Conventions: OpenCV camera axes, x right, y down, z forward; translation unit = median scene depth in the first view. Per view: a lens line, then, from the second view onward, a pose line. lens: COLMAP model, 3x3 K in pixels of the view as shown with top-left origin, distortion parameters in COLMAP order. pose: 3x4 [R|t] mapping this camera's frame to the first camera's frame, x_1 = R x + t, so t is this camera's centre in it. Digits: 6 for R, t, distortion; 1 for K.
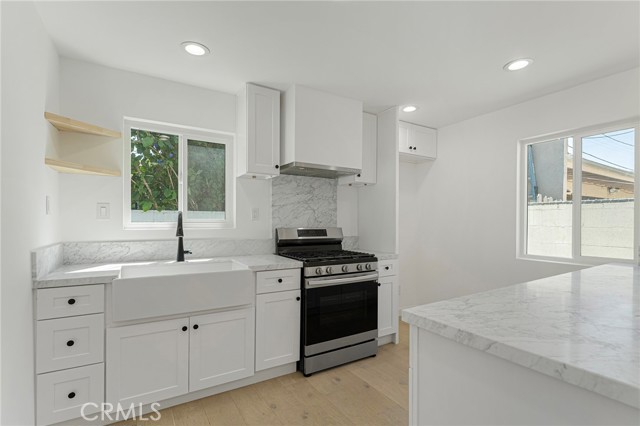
lens RADIAL K [[296.7, 0, 312.5], [0, 296.7, 223.7], [0, 0, 1]] dist [-0.002046, 0.000101]
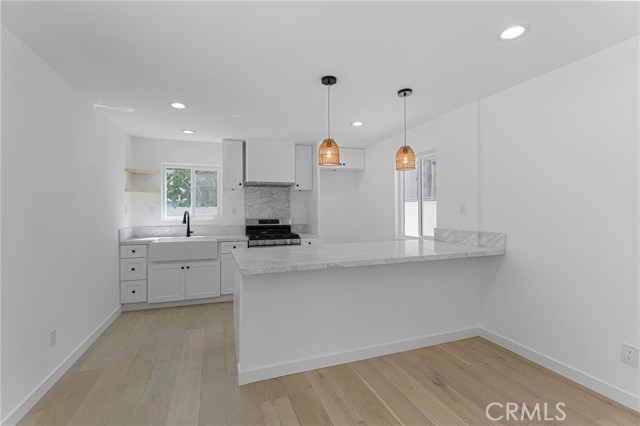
lens RADIAL K [[296.7, 0, 320.2], [0, 296.7, 209.3], [0, 0, 1]] dist [-0.002046, 0.000101]
pose [[0.978657, -0.014878, -0.204961, 0.712319], [0.011591, 0.999784, -0.017228, -0.007028], [0.205174, 0.014485, 0.978618, -0.634718]]
